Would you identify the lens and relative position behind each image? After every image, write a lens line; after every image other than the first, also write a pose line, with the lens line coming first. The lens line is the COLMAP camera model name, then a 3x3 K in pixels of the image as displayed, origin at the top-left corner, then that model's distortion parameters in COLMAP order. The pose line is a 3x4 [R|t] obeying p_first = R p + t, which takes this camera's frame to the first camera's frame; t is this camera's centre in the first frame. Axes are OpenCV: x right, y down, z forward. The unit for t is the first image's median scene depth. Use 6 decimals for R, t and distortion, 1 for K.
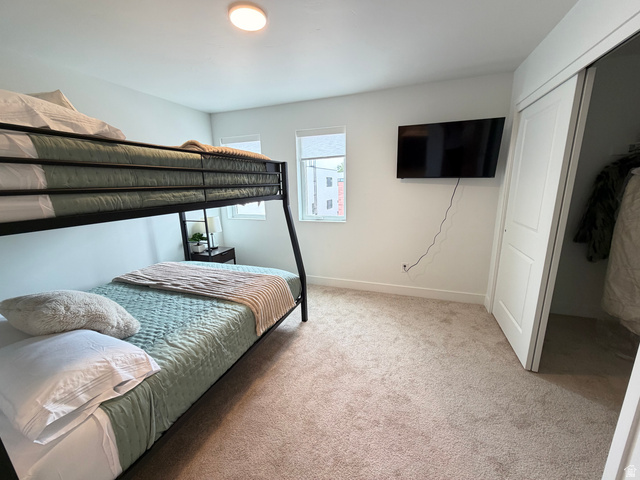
lens RADIAL K [[255.6, 0, 321.1], [0, 255.6, 240.8], [0, 0, 1]] dist [-0.003506, 0.000944]
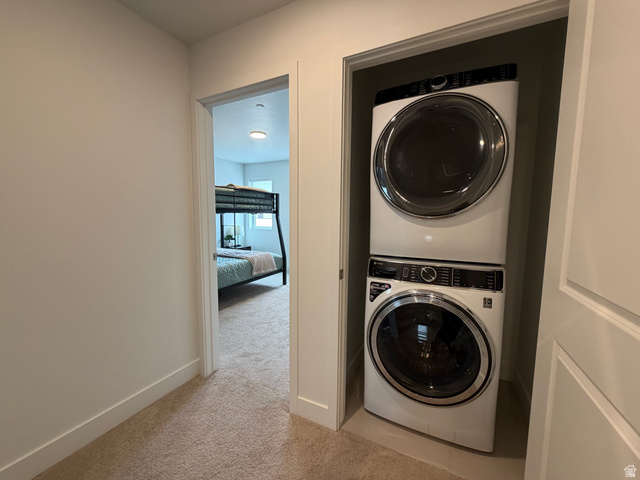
lens RADIAL K [[255.6, 0, 319.3], [0, 255.6, 239.9], [0, 0, 1]] dist [-0.003506, 0.000944]
pose [[0.992313, 0.040637, -0.116891, 0.410247], [-0.055165, 0.990763, -0.123873, 0.253004], [0.110777, 0.129369, 0.985389, -0.798374]]
